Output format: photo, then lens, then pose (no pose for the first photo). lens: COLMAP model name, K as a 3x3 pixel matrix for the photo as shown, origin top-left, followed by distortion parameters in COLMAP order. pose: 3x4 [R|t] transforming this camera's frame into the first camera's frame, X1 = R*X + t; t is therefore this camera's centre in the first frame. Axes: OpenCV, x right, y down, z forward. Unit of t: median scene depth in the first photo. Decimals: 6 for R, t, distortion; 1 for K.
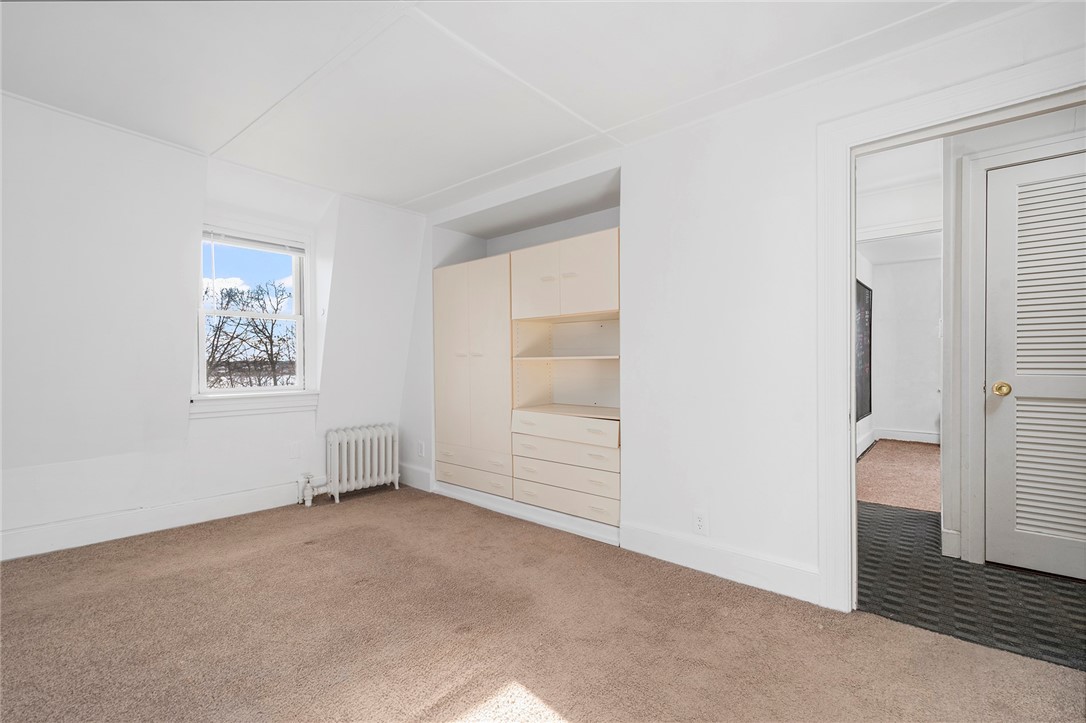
lens RADIAL K [[482.0, 0, 541.4], [0, 482.0, 363.0], [0, 0, 1]] dist [0.003201, -0.000381]
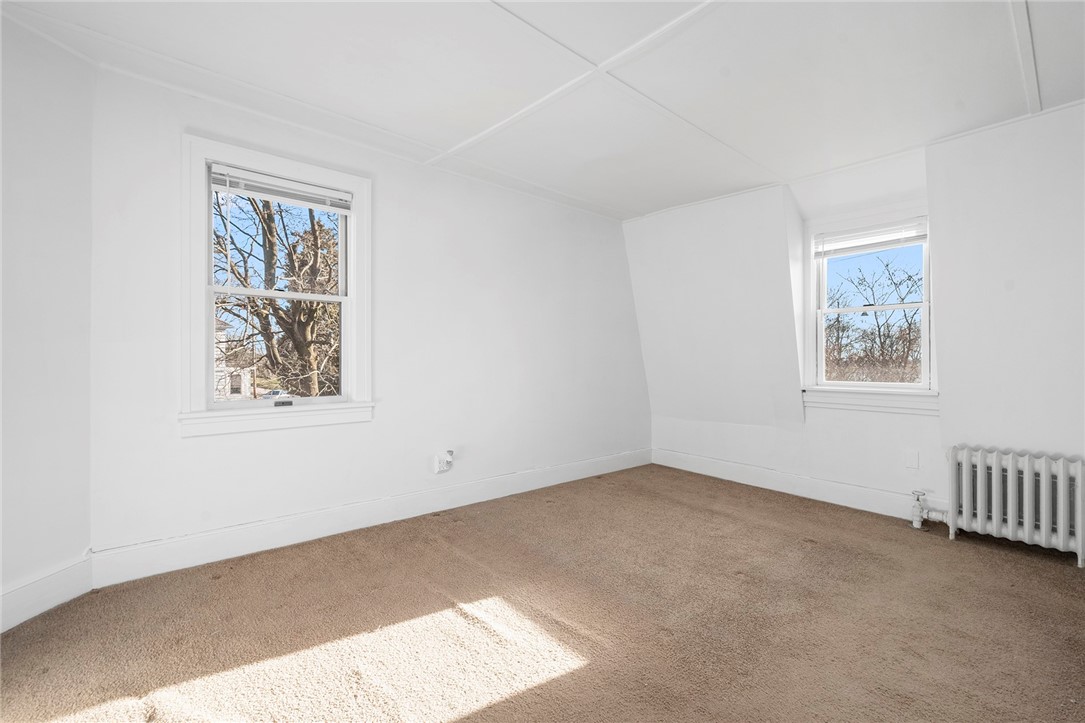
lens RADIAL K [[481.6, 0, 545.8], [0, 481.6, 358.9], [0, 0, 1]] dist [0.003201, -0.000381]
pose [[-0.138502, 0.000531, -0.990362, 0.441229], [-0.004152, 0.999991, 0.001117, 0.003268], [0.990353, 0.004267, -0.138499, 0.473954]]
